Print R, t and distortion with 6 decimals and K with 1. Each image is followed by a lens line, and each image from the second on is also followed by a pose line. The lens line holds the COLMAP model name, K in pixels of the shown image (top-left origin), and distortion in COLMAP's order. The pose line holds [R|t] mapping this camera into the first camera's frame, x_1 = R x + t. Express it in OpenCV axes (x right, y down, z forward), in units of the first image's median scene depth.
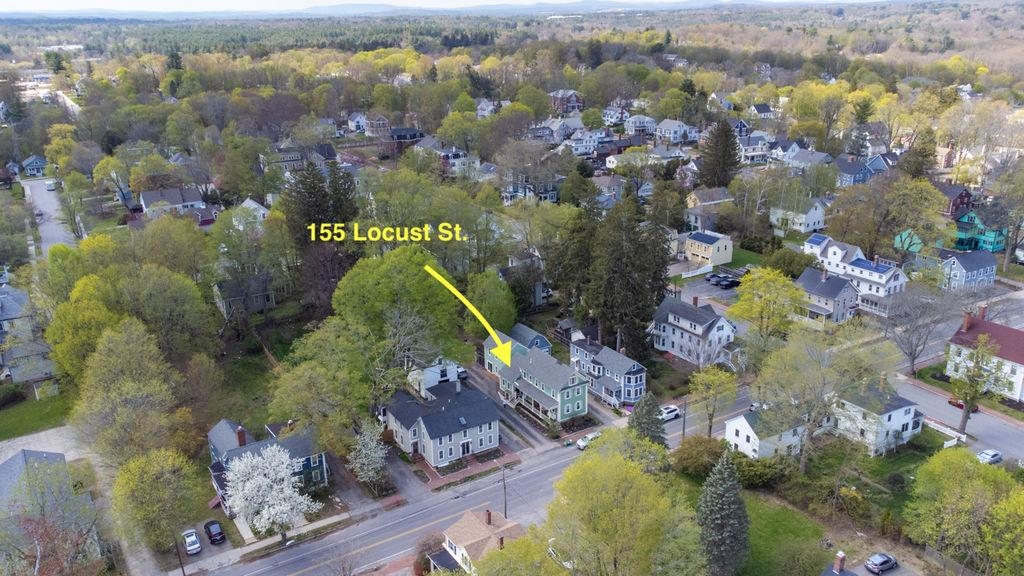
lens RADIAL K [[759.0, 0, 512.0], [0, 759.0, 288.0], [0, 0, 1]] dist [0.002795, 0.000758]
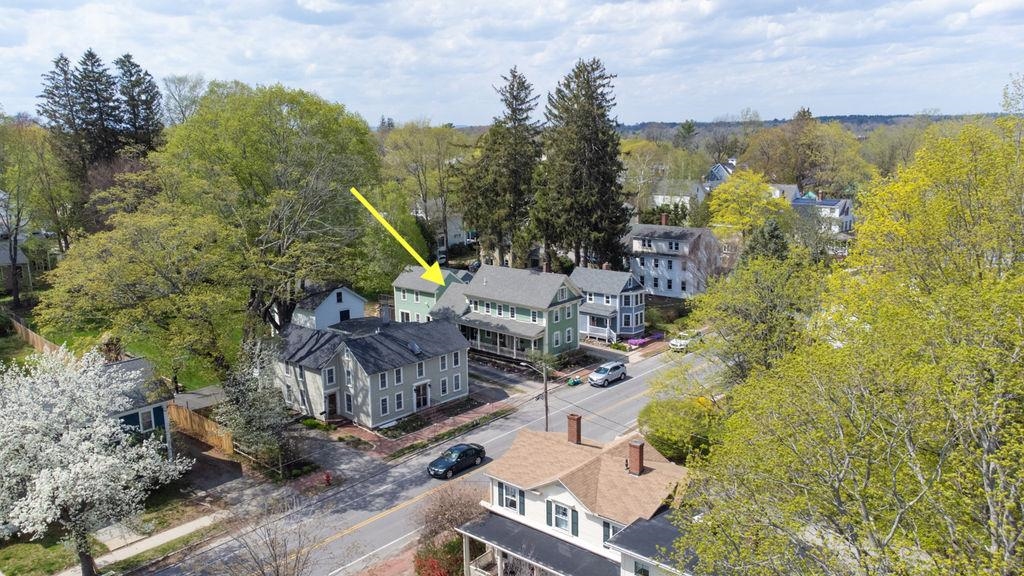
lens RADIAL K [[759.0, 0, 512.0], [0, 759.0, 288.0], [0, 0, 1]] dist [0.002795, 0.000758]
pose [[0.961403, -0.057705, 0.269026, -0.147147], [0.091964, 0.988921, -0.116525, 0.204928], [-0.259322, 0.136768, 0.956058, 0.418752]]
